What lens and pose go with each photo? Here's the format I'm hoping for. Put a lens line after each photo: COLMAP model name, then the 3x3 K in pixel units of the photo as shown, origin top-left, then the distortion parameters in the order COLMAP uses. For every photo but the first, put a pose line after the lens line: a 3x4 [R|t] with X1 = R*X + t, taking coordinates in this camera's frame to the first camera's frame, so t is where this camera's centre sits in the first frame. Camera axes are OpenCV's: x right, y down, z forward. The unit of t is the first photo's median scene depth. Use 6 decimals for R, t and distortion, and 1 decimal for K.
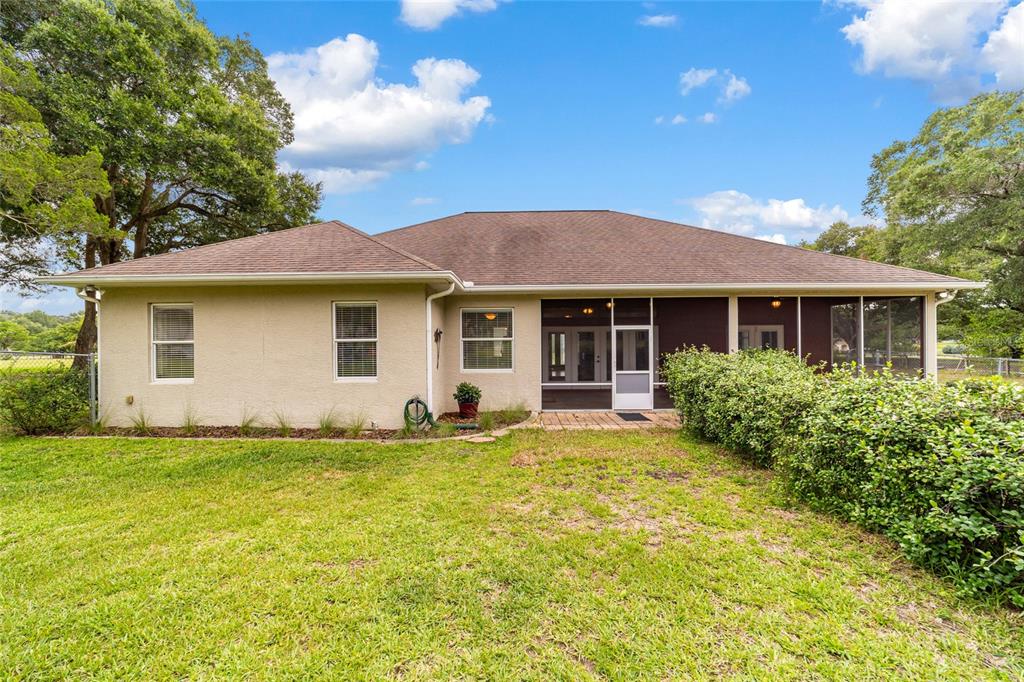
lens RADIAL K [[406.7, 0, 506.9], [0, 406.7, 344.8], [0, 0, 1]] dist [0.000686, 0.000132]
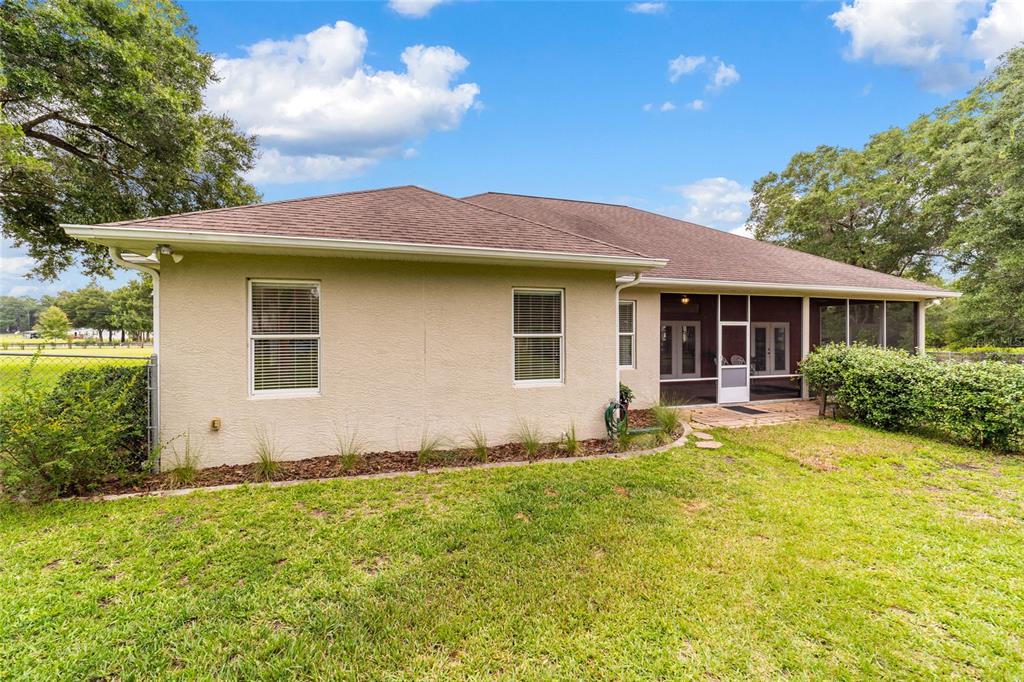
lens RADIAL K [[413.7, 0, 536.4], [0, 413.7, 333.4], [0, 0, 1]] dist [0.000671, 0.000018]
pose [[0.949285, 0.006592, 0.314348, -0.501278], [-0.005009, 0.999970, -0.005846, -0.008224], [-0.314378, 0.003975, 0.949290, 0.159490]]
